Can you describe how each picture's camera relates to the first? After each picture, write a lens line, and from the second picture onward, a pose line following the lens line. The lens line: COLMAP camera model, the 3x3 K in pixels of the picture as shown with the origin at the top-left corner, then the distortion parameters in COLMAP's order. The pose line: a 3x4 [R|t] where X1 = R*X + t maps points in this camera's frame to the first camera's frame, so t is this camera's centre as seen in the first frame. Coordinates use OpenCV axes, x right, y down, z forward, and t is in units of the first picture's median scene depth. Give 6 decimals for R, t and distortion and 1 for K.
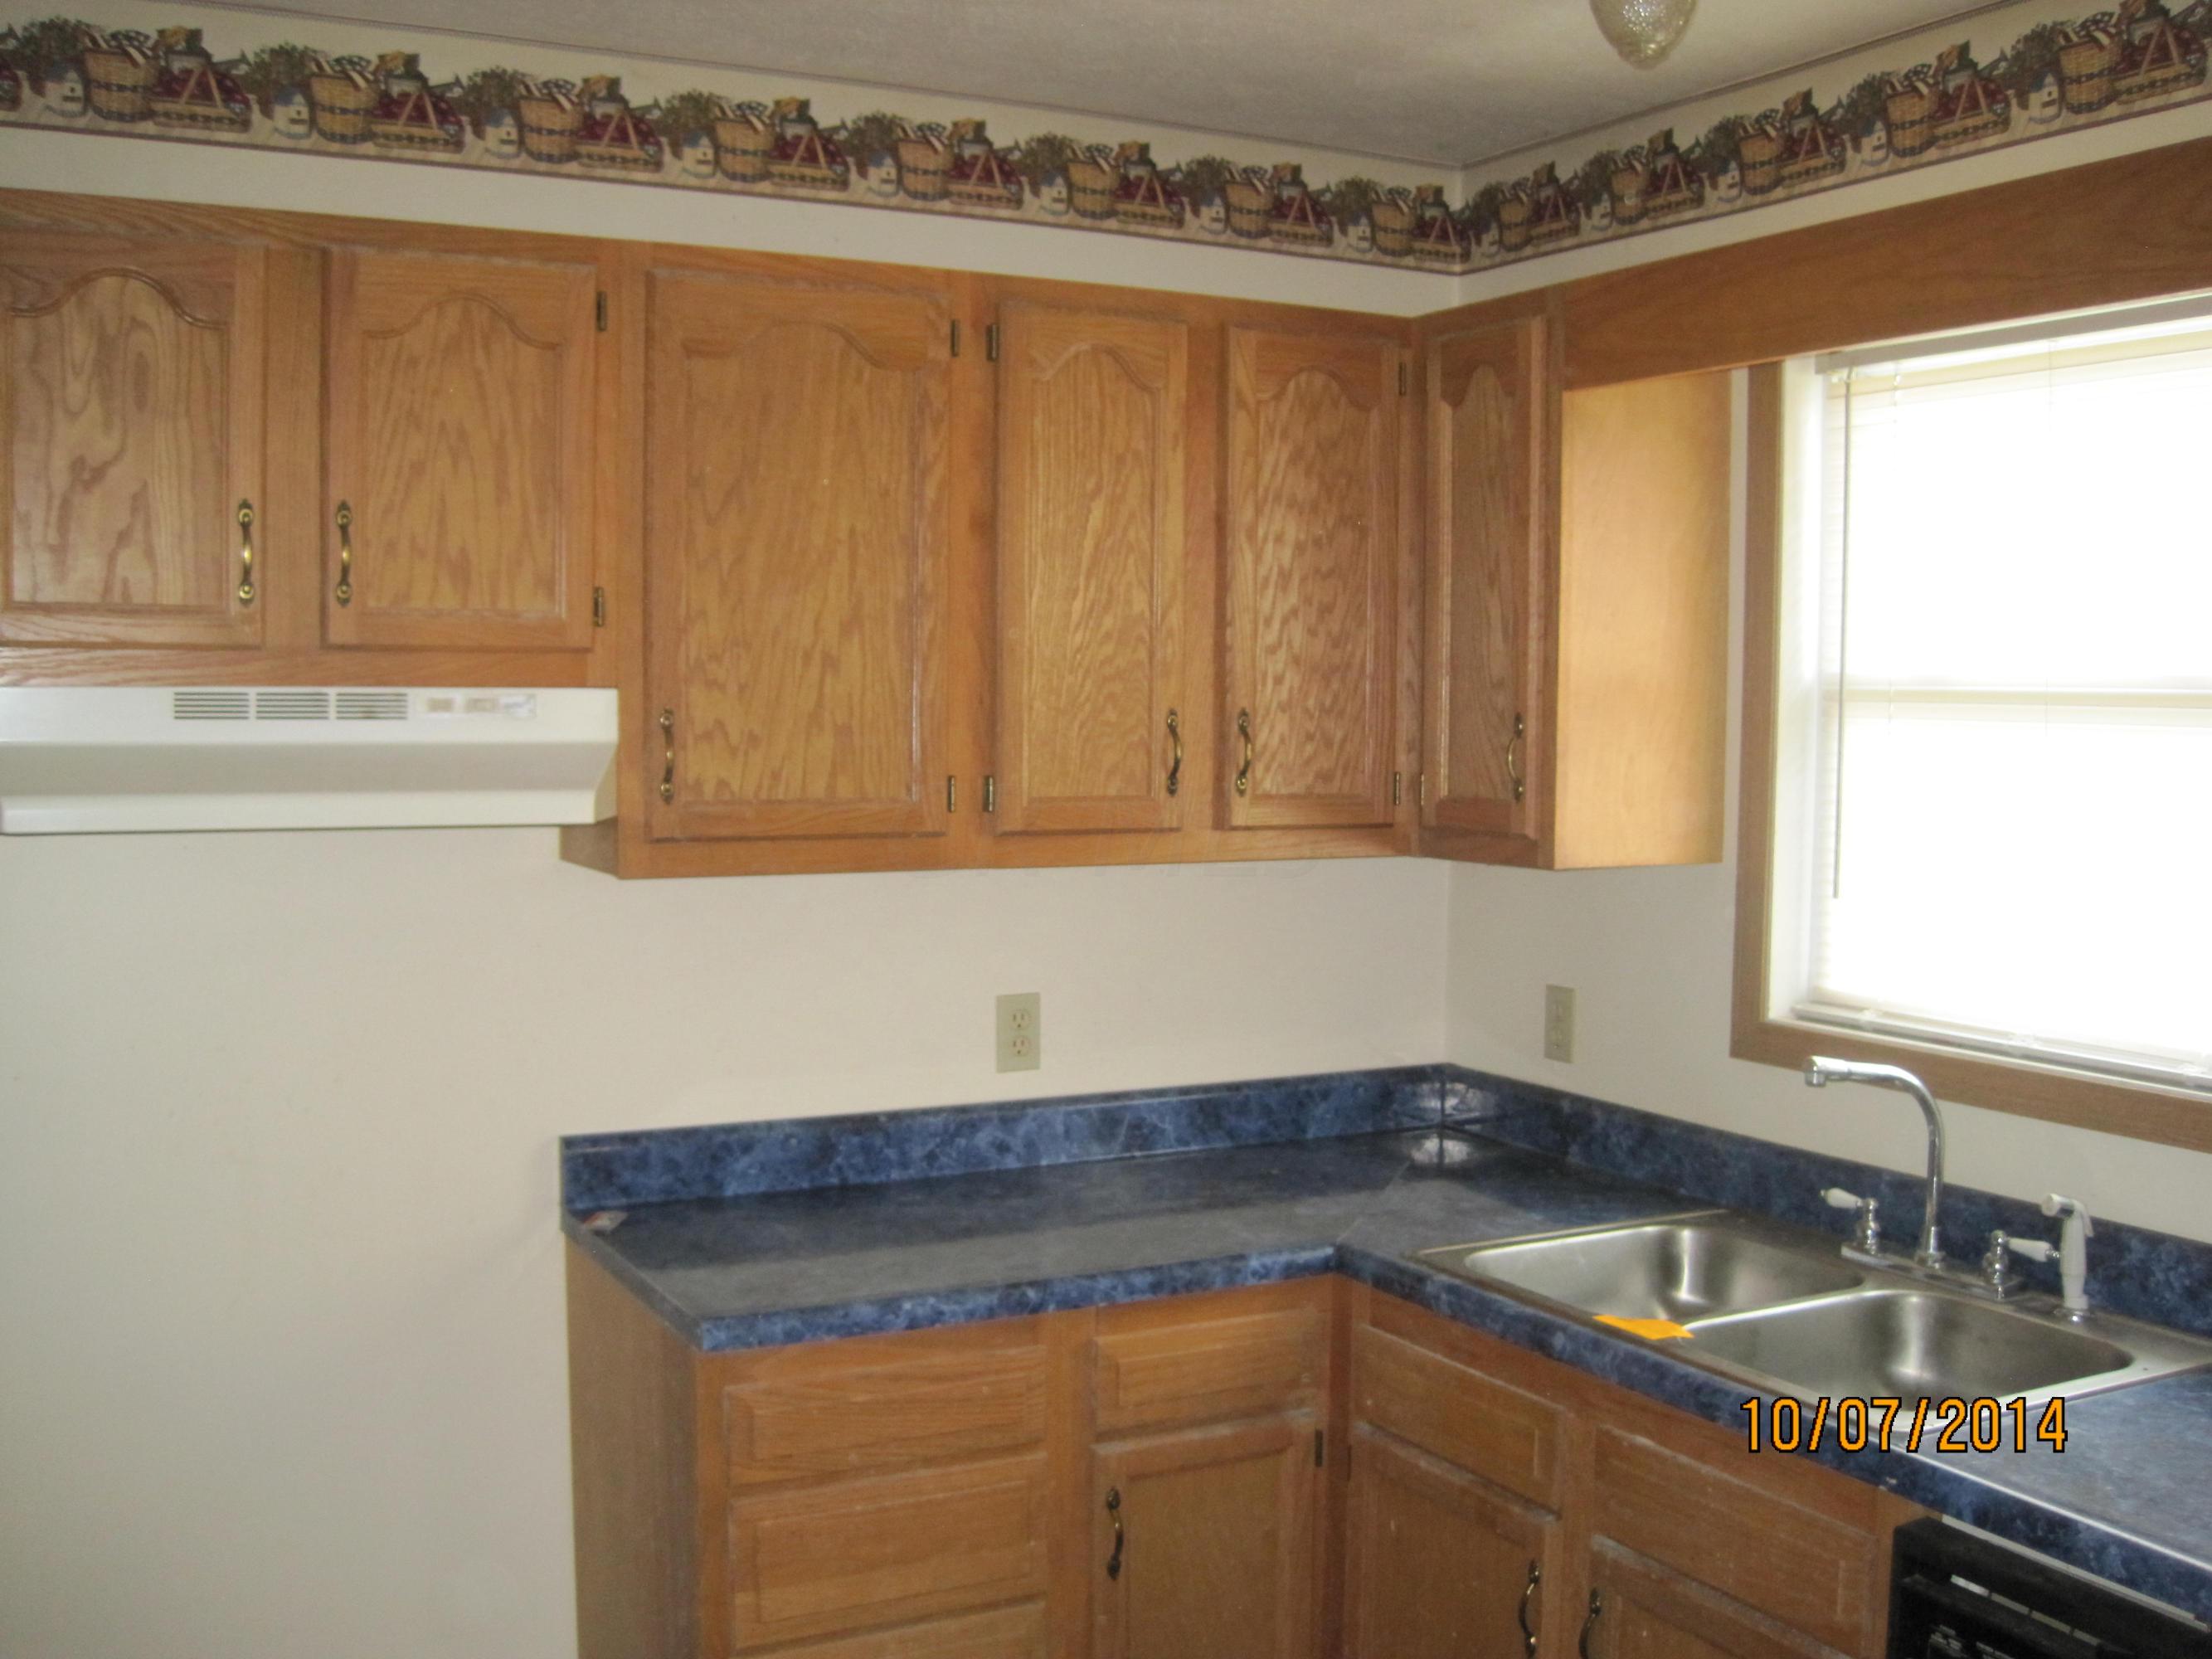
lens RADIAL K [[2303.1, 0, 1117.7], [0, 2303.1, 835.1], [0, 0, 1]] dist [-0.129483, 0.000000]
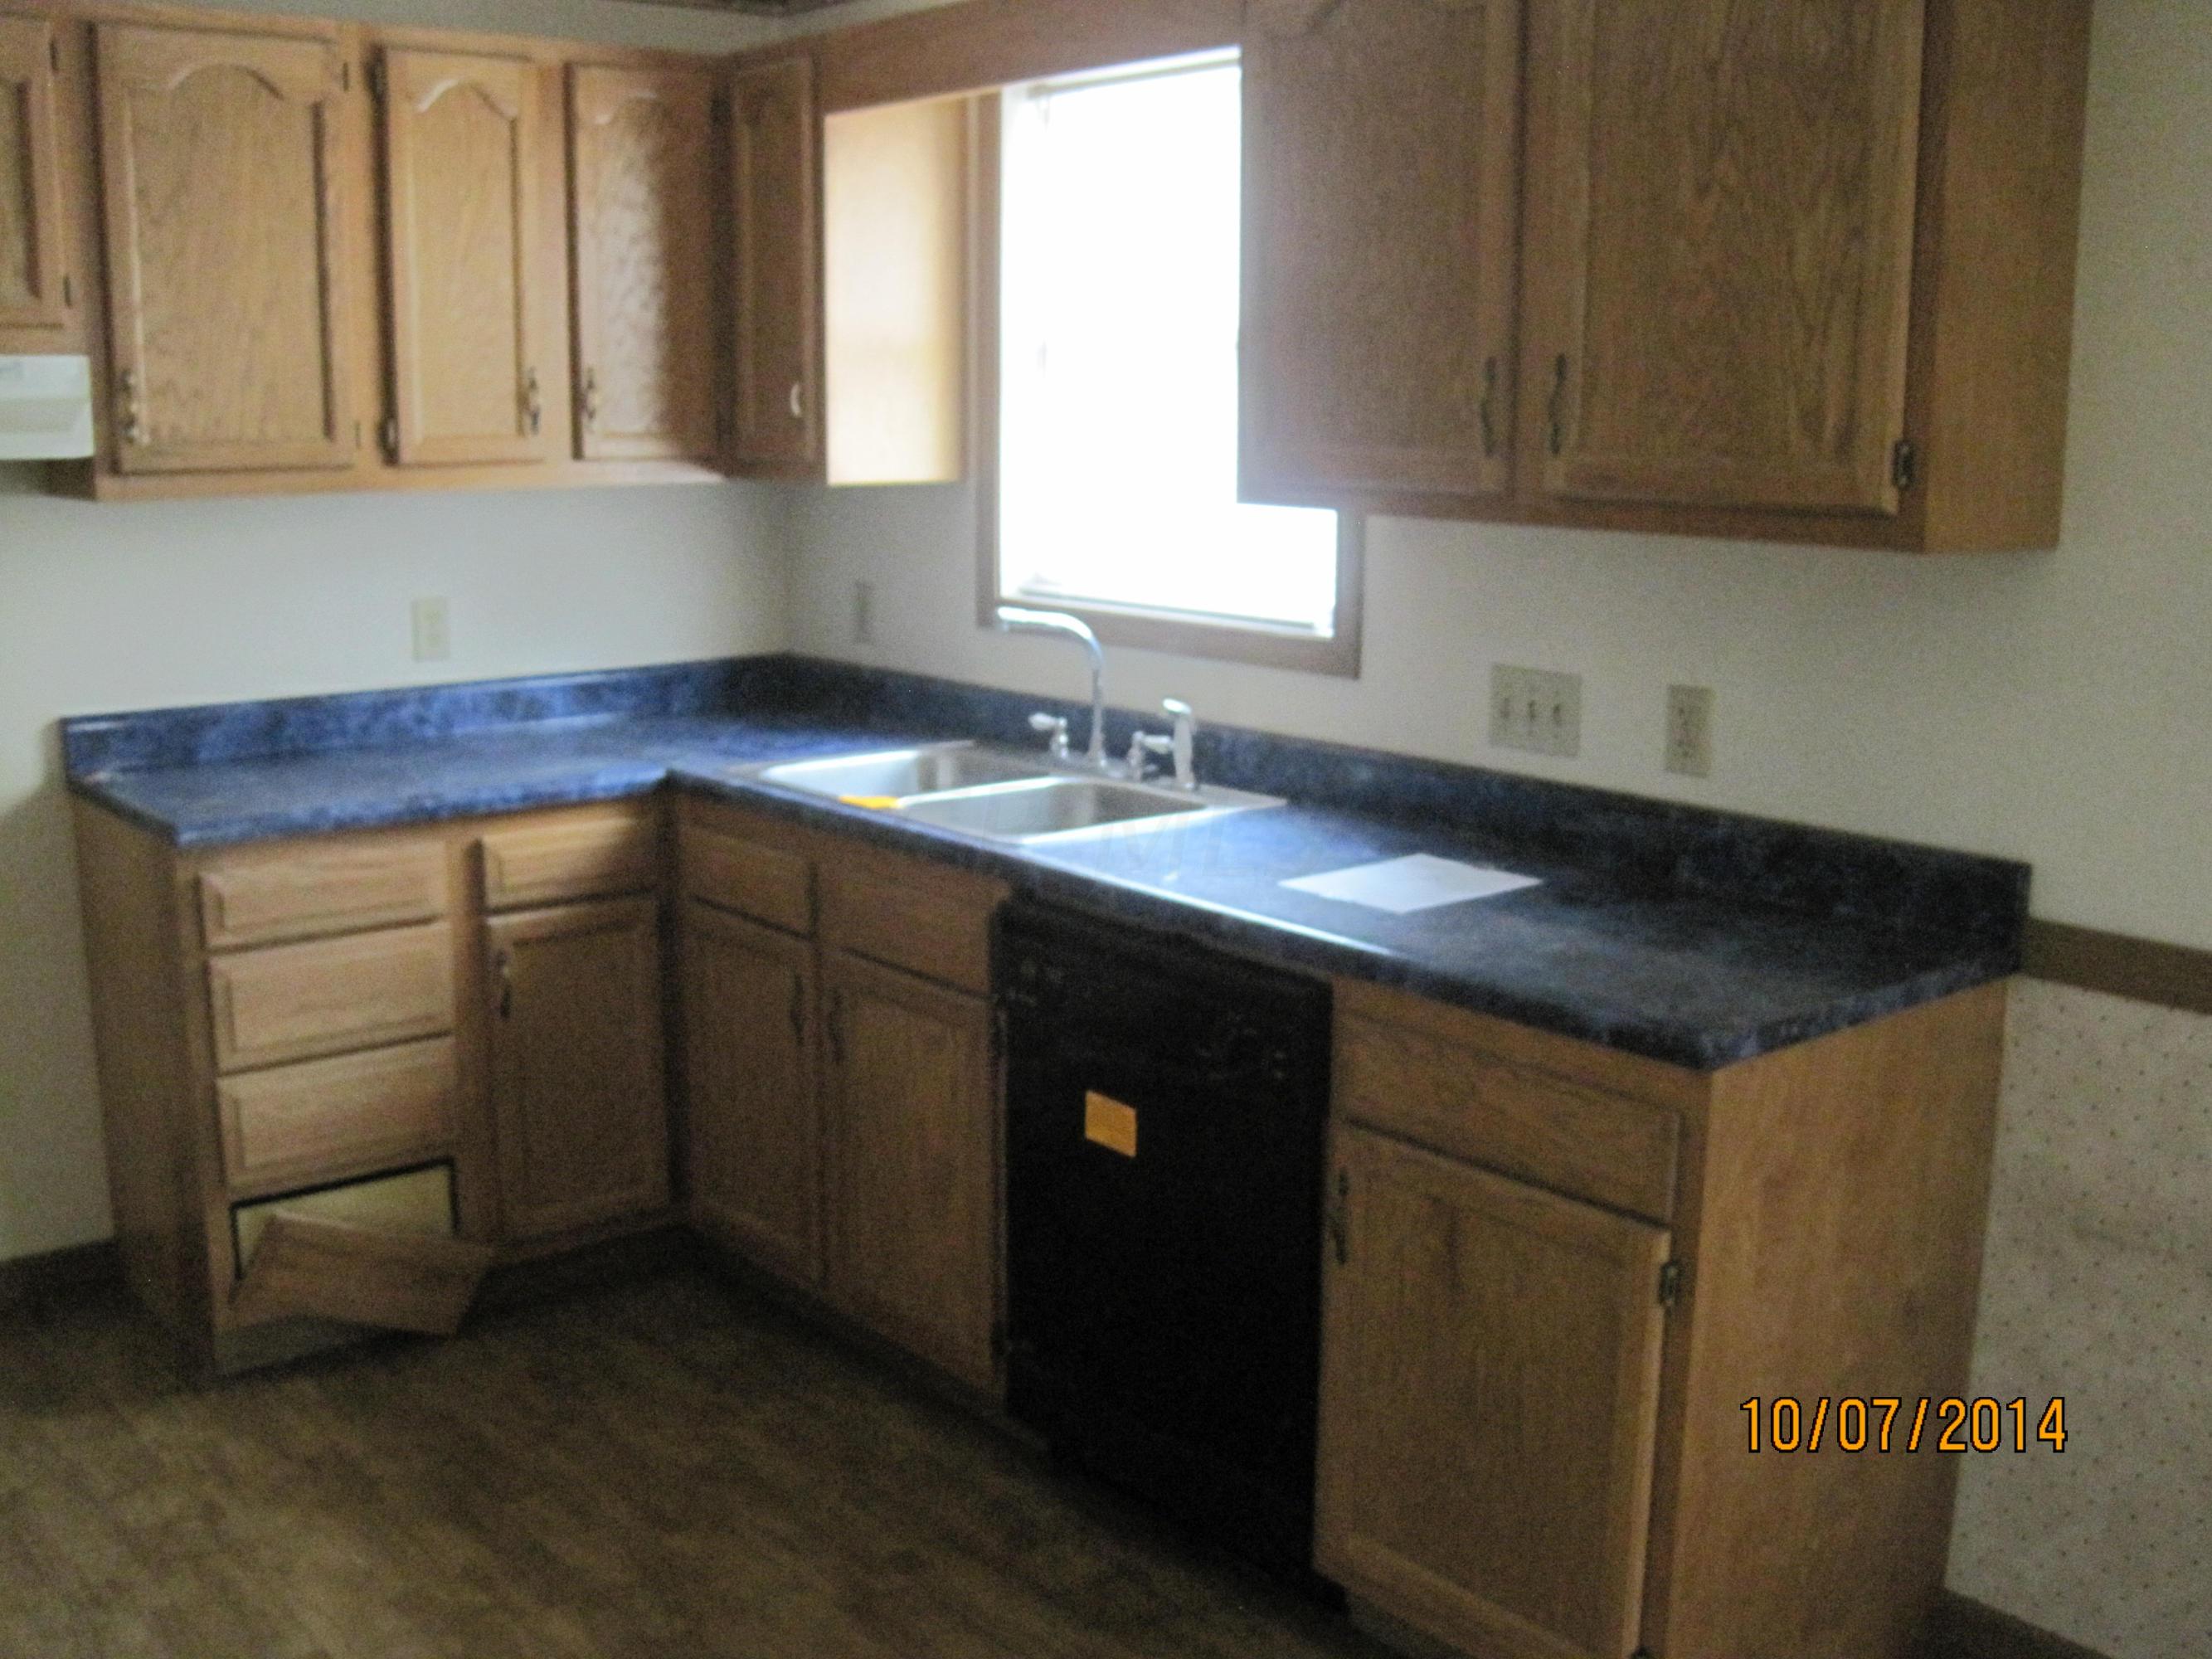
lens RADIAL K [[2303.1, 0, 1108.4], [0, 2303.1, 813.1], [0, 0, 1]] dist [-0.129483, 0.000000]
pose [[0.980508, -0.041270, 0.192098, 0.083803], [0.018002, 0.992449, 0.121332, 0.044482], [-0.195655, -0.115509, 0.973846, -0.327019]]
